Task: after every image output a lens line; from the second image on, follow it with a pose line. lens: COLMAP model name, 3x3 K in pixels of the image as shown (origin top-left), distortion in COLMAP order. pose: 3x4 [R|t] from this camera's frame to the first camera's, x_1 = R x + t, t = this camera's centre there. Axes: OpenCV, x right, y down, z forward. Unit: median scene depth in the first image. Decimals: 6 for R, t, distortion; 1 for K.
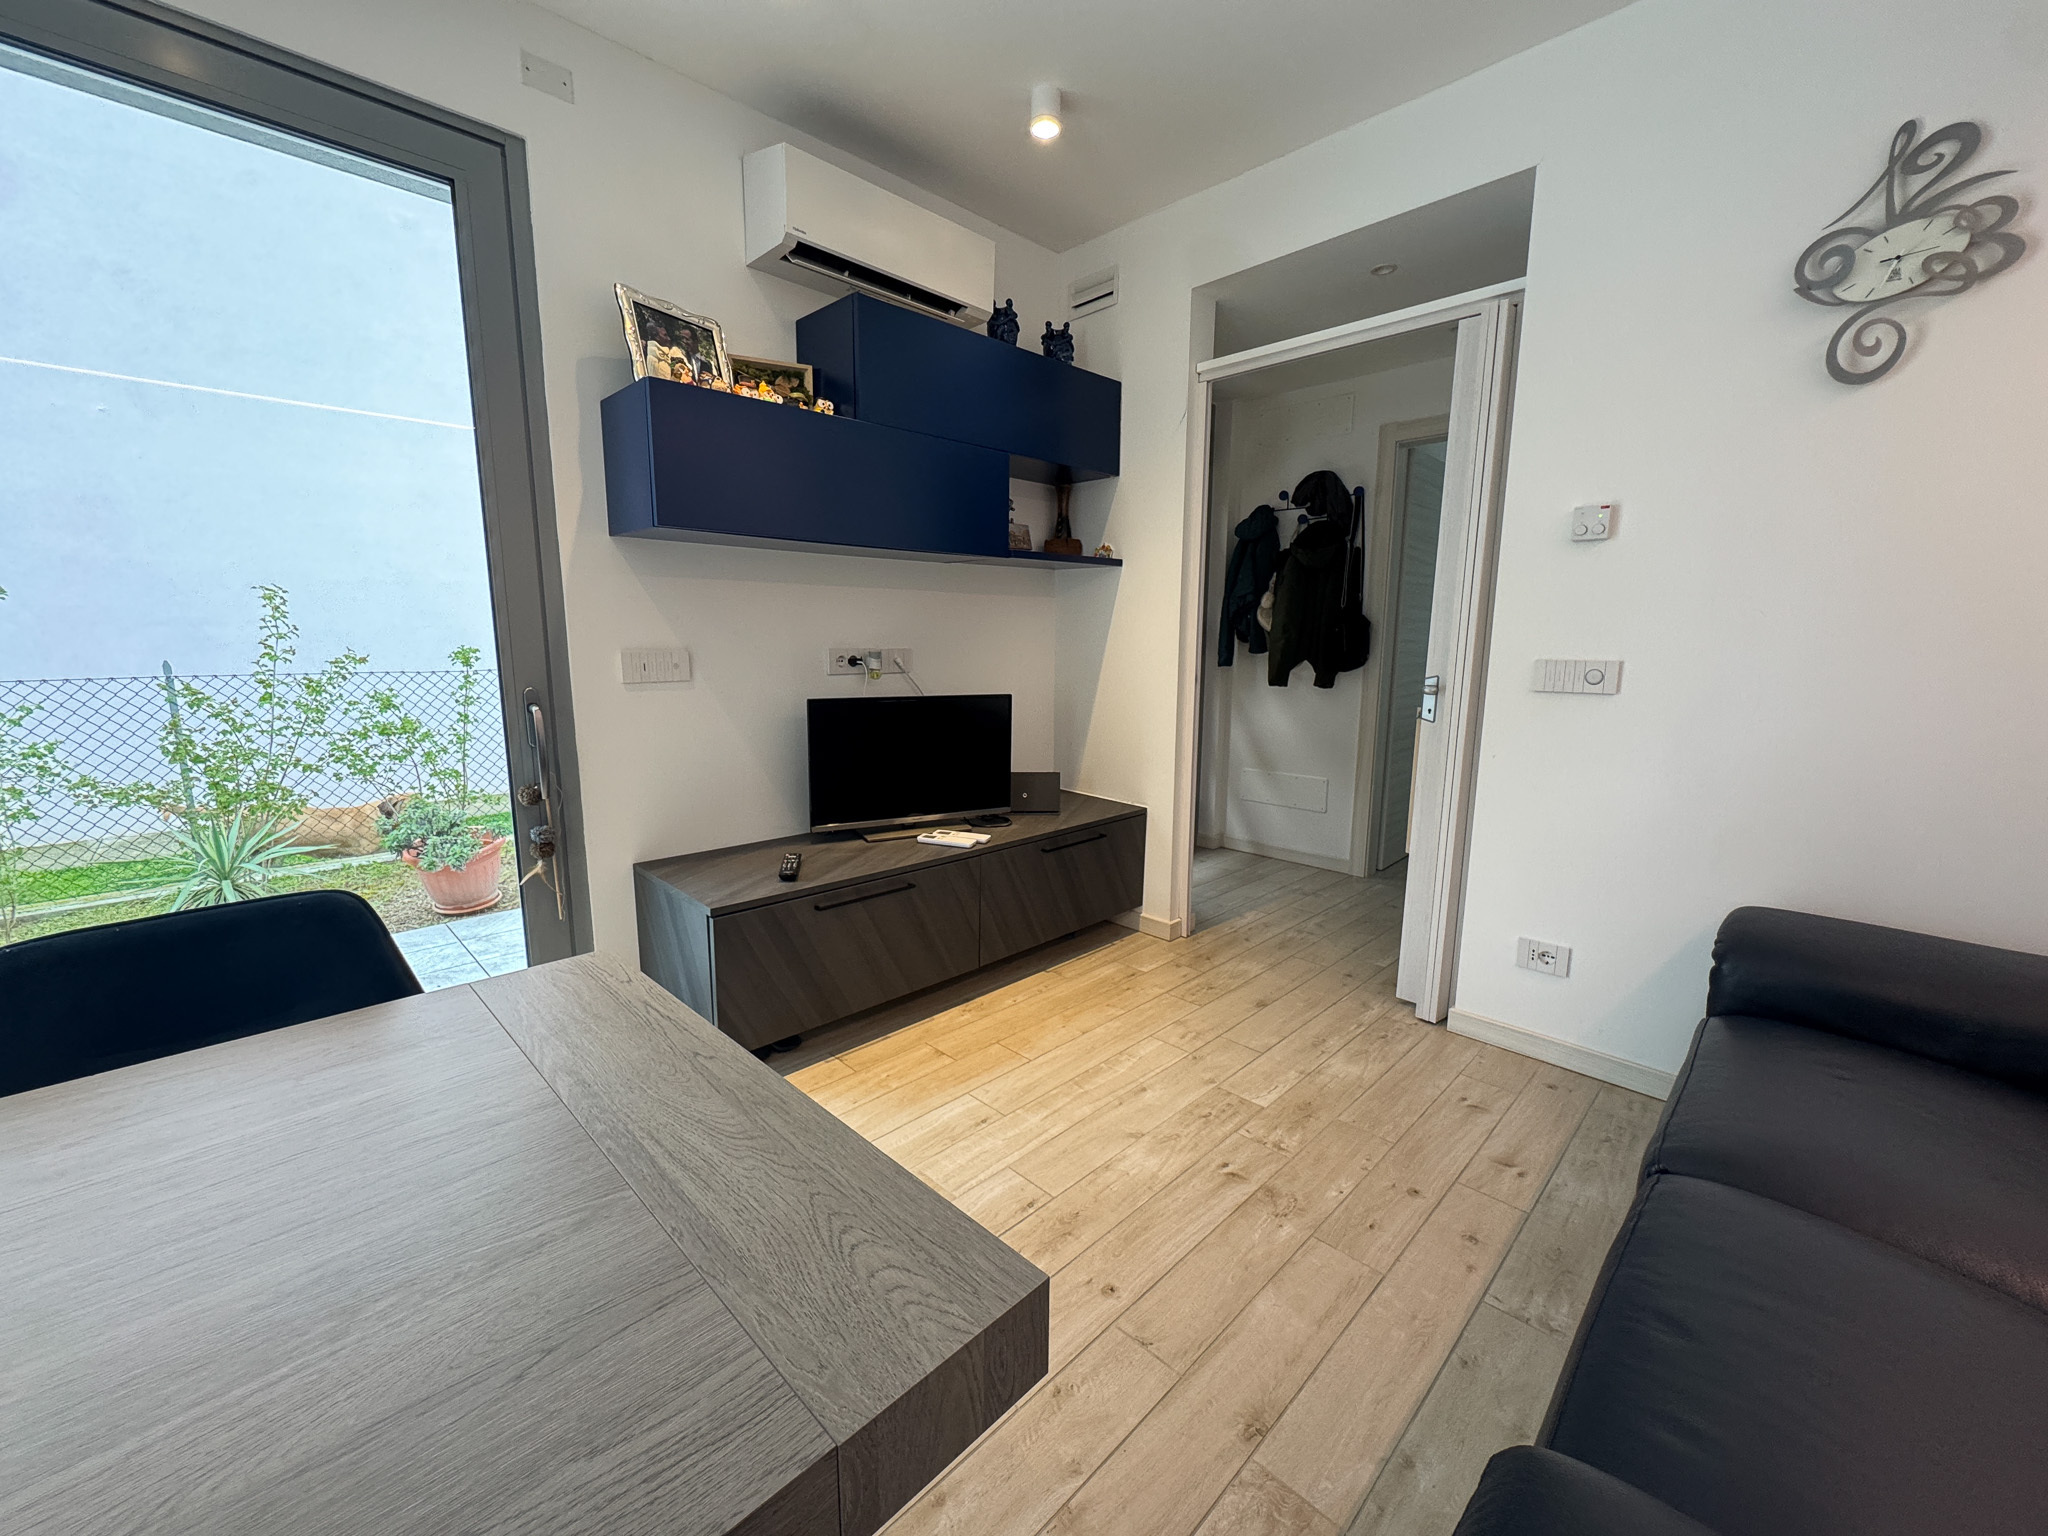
lens RADIAL K [[818.5, 0, 1021.1], [0, 818.5, 767.5], [0, 0, 1]] dist [-0.005794, 0.000638]
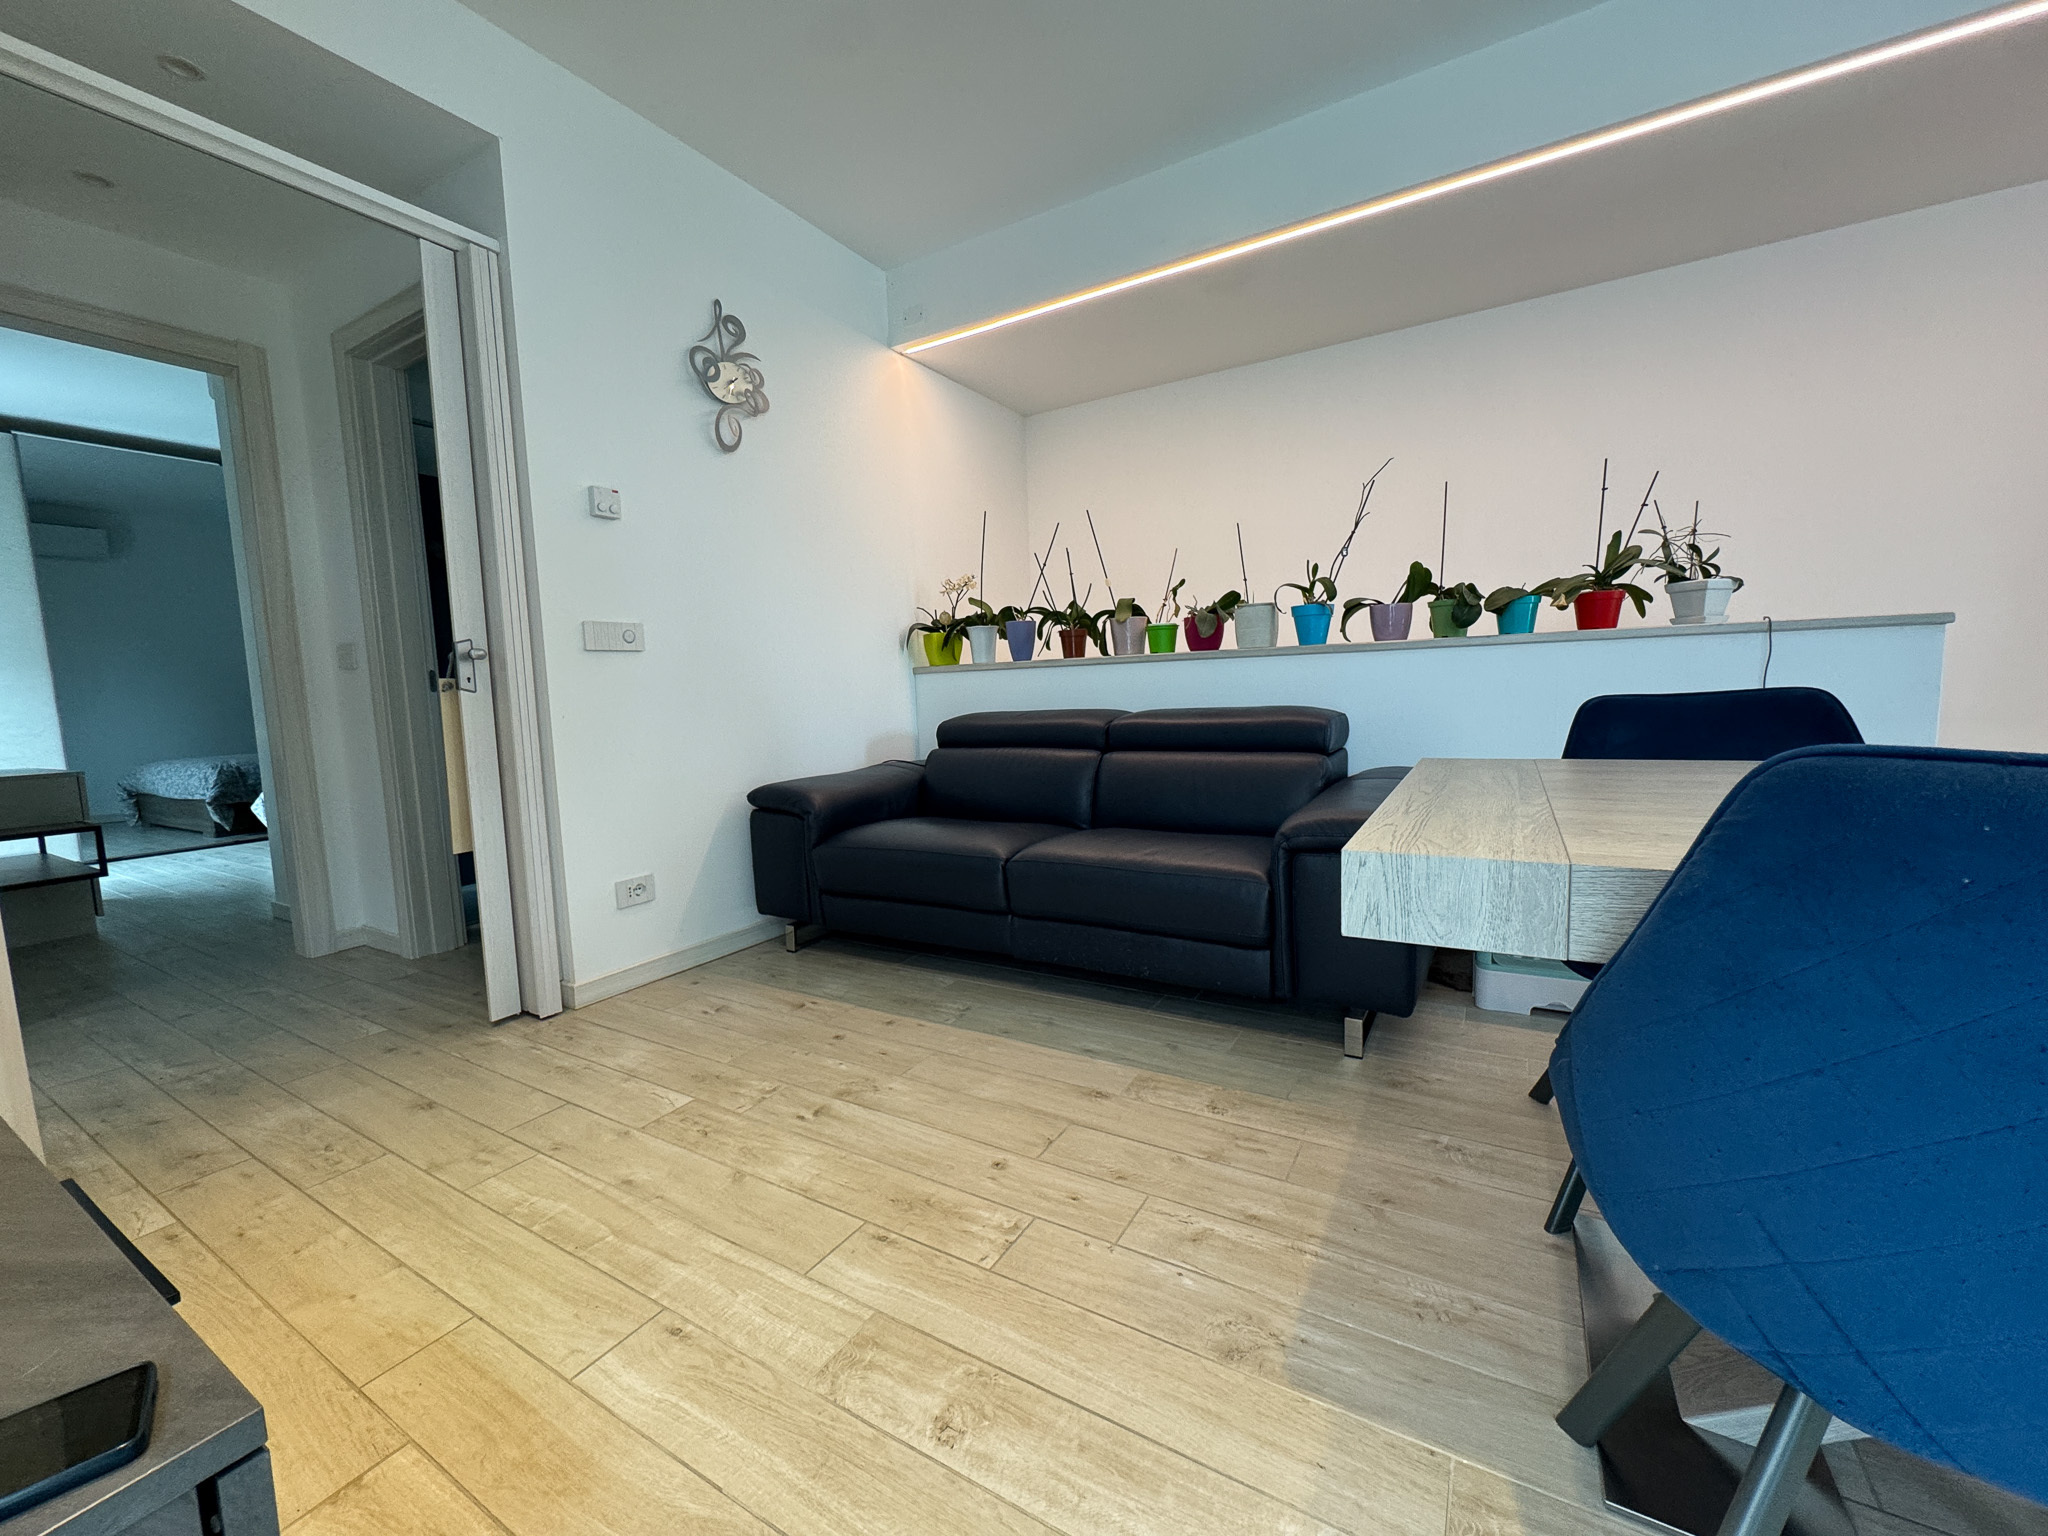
lens RADIAL K [[818.5, 0, 1028.0], [0, 818.5, 765.2], [0, 0, 1]] dist [-0.005794, 0.000638]
pose [[-0.253662, -0.090205, 0.963078, -0.597580], [0.190232, 0.971546, 0.141103, 0.012151], [-0.948402, 0.219001, -0.229285, 0.775326]]
